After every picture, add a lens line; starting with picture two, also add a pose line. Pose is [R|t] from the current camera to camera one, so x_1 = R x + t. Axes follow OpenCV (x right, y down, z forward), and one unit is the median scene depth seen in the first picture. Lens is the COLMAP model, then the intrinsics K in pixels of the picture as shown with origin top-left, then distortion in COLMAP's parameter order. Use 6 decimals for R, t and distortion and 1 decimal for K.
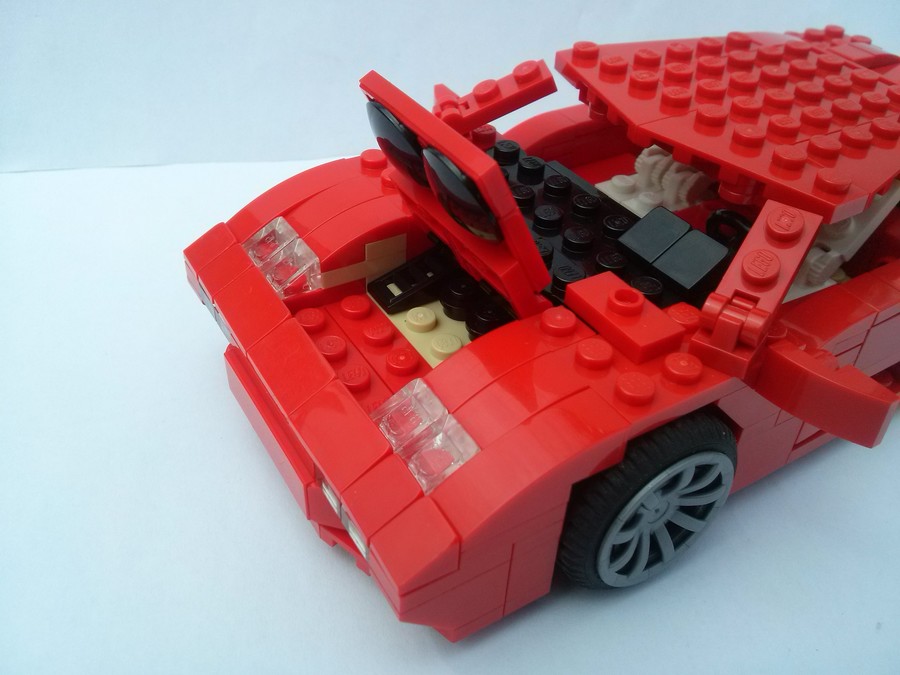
lens RADIAL K [[814.9, 0, 452.4], [0, 814.9, 356.5], [0, 0, 1]] dist [0.013857, 0.000958]
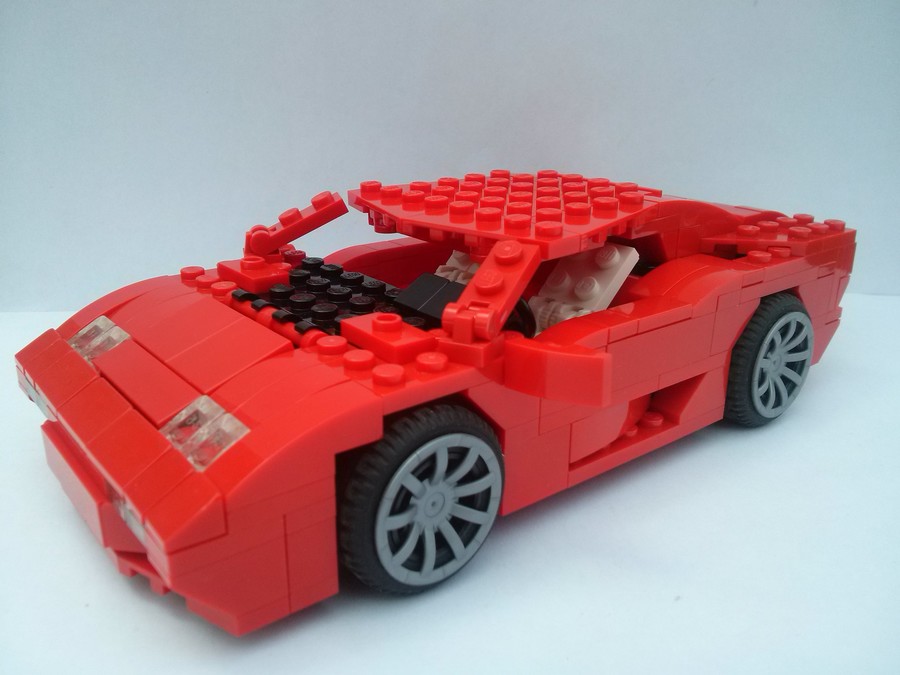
lens RADIAL K [[812.4, 0, 438.9], [0, 812.4, 336.2], [0, 0, 1]] dist [0.005299, -0.099876]
pose [[0.991884, -0.071113, 0.105400, 0.156113], [0.102528, 0.937596, -0.332267, 0.332708], [-0.075194, 0.340377, 0.937278, -0.092616]]
